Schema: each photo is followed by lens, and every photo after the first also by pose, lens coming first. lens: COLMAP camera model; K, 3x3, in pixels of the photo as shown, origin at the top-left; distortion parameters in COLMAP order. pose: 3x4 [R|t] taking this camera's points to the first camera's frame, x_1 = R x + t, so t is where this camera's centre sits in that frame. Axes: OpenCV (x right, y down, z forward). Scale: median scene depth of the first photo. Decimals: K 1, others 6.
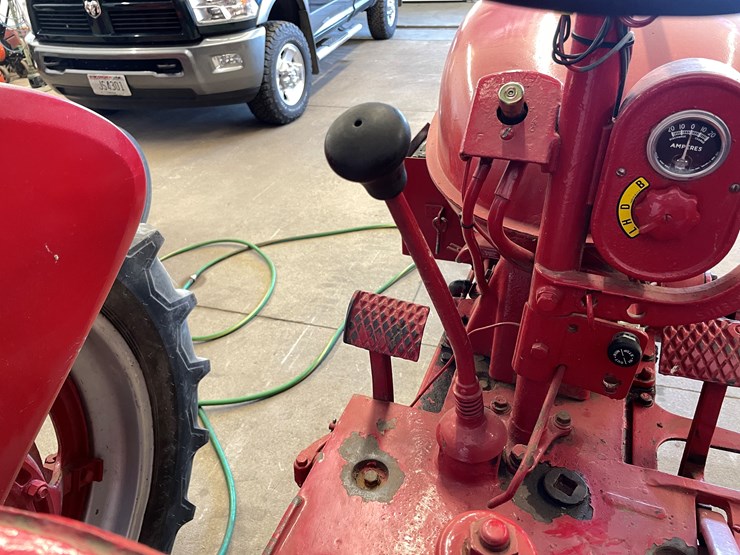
lens RADIAL K [[563.9, 0, 367.6], [0, 563.9, 271.4], [0, 0, 1]] dist [0.091810, -0.135517]
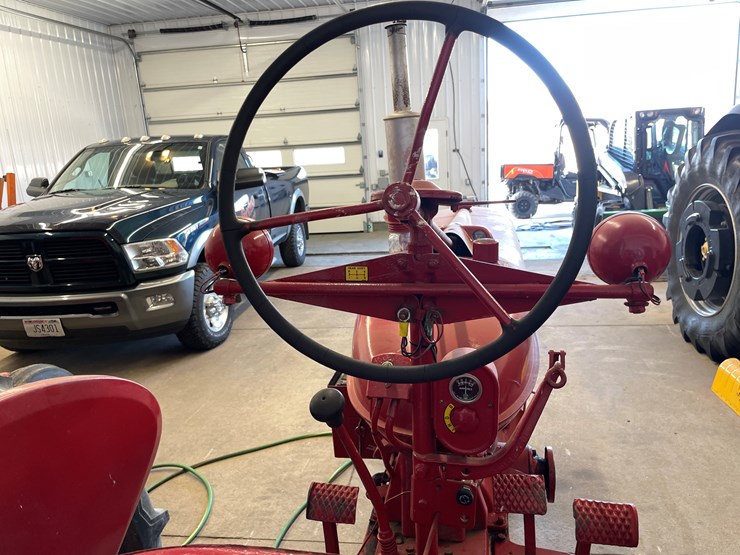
lens RADIAL K [[561.7, 0, 375.7], [0, 561.7, 281.2], [0, 0, 1]] dist [0.088412, -0.123319]
pose [[0.983908, -0.052937, 0.170655, -0.046963], [0.106770, 0.940017, -0.323988, 0.020913], [-0.143267, 0.336995, 0.930542, -0.380697]]
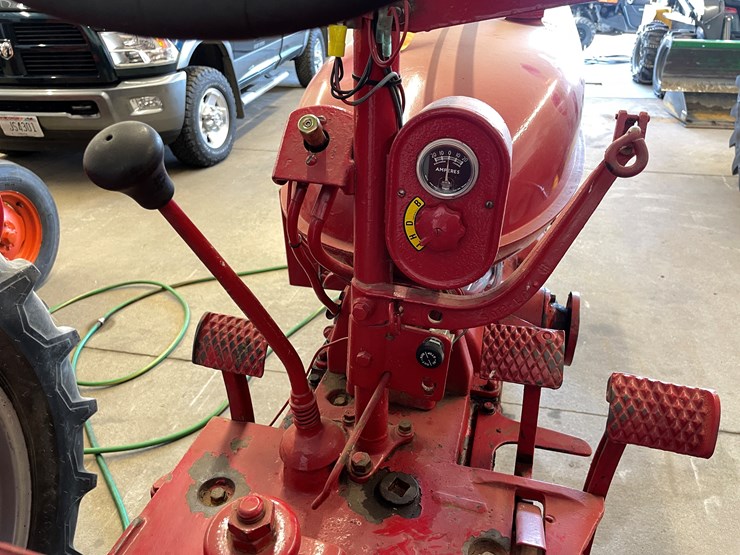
lens RADIAL K [[564.6, 0, 373.6], [0, 564.6, 273.6], [0, 0, 1]] dist [0.087975, -0.126734]
pose [[0.993225, -0.016311, 0.115055, 0.090567], [0.024583, 0.997184, -0.070847, 0.024392], [-0.113576, 0.073195, 0.990829, -0.040359]]
